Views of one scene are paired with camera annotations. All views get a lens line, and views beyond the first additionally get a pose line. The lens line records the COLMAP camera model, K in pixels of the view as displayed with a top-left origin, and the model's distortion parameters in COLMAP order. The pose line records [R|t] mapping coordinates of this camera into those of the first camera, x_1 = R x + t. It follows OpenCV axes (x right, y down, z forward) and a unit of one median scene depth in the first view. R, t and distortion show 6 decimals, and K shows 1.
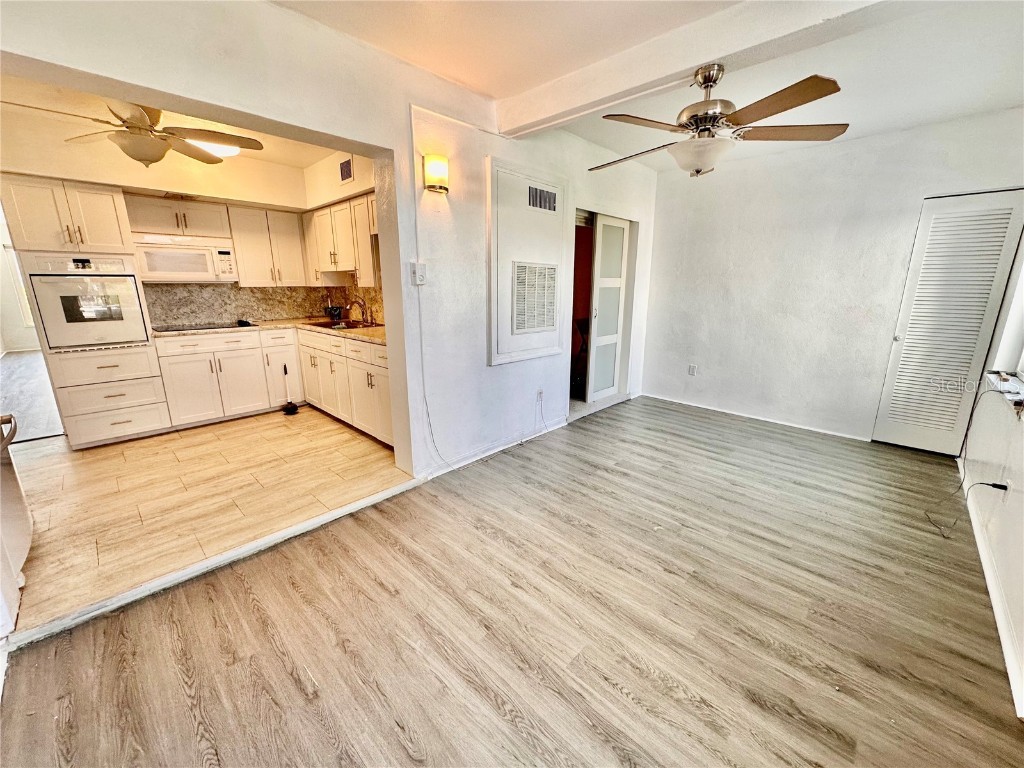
lens RADIAL K [[408.1, 0, 511.8], [0, 408.1, 384.7], [0, 0, 1]] dist [-0.001008, 0.001453]
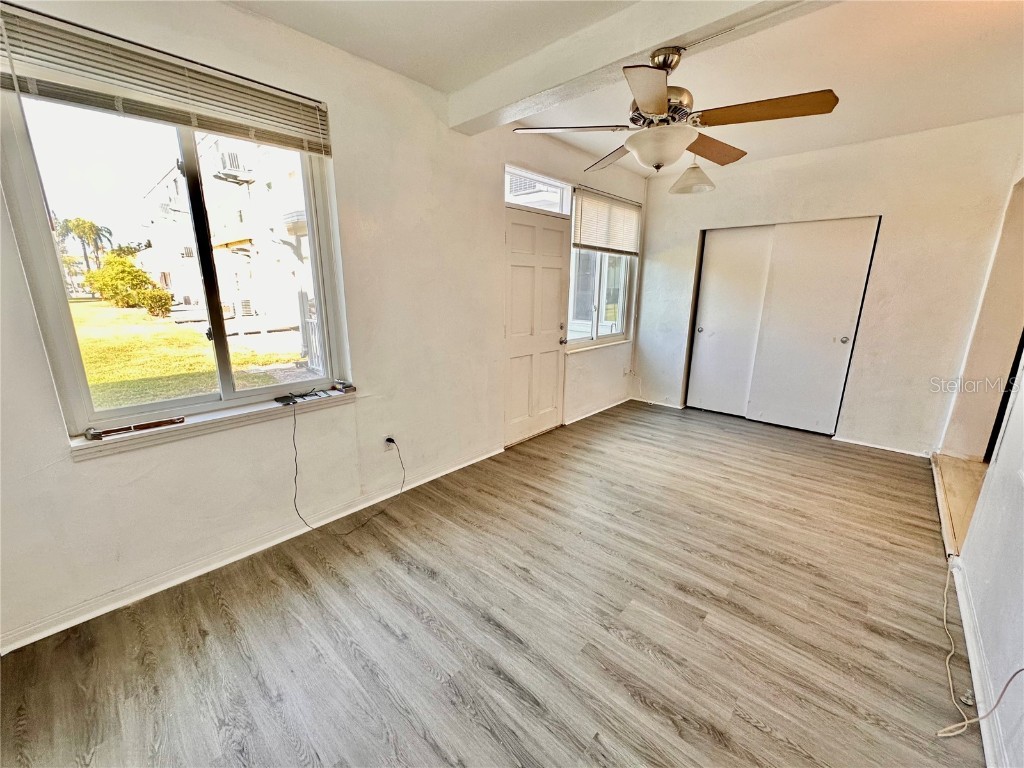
lens RADIAL K [[408.1, 0, 514.6], [0, 408.1, 384.2], [0, 0, 1]] dist [-0.001008, 0.001453]
pose [[-0.999754, -0.006386, -0.021226, 0.517213], [-0.015508, 0.885726, 0.463950, -0.334024], [0.015838, 0.464165, -0.885607, 1.314284]]
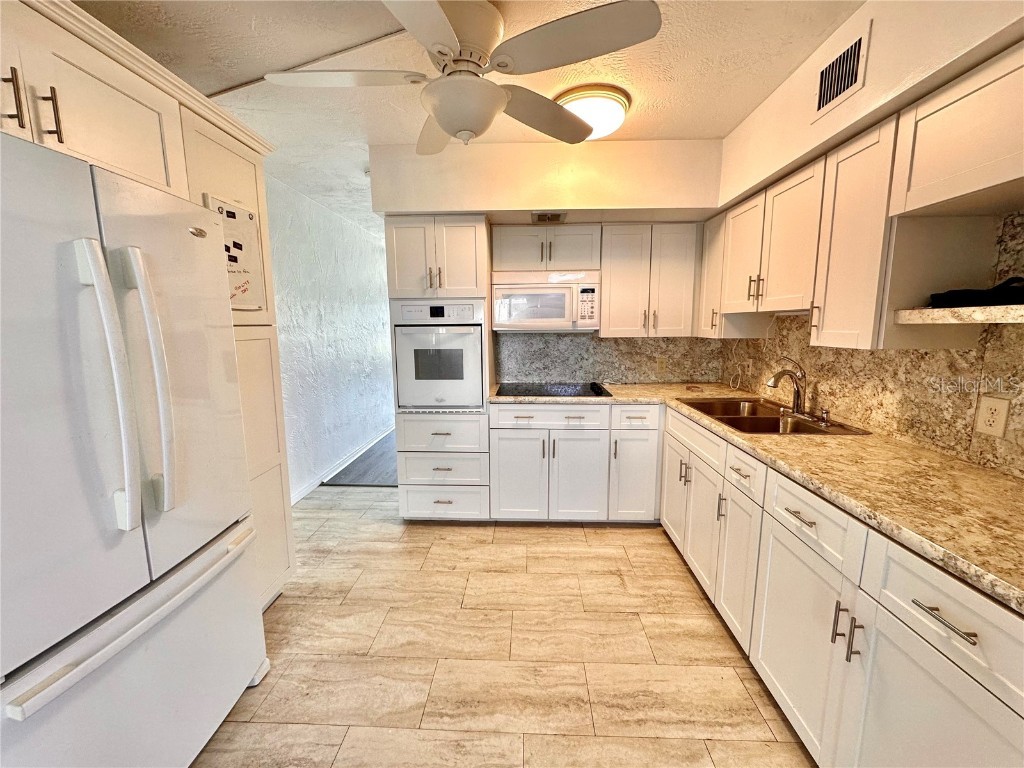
lens RADIAL K [[408.1, 0, 515.2], [0, 408.1, 383.6], [0, 0, 1]] dist [-0.001008, 0.001453]
pose [[0.667174, 0.104595, -0.737522, -0.302280], [-0.173875, 0.984609, -0.017653, -0.157715], [0.724325, 0.140014, 0.675092, 0.548906]]
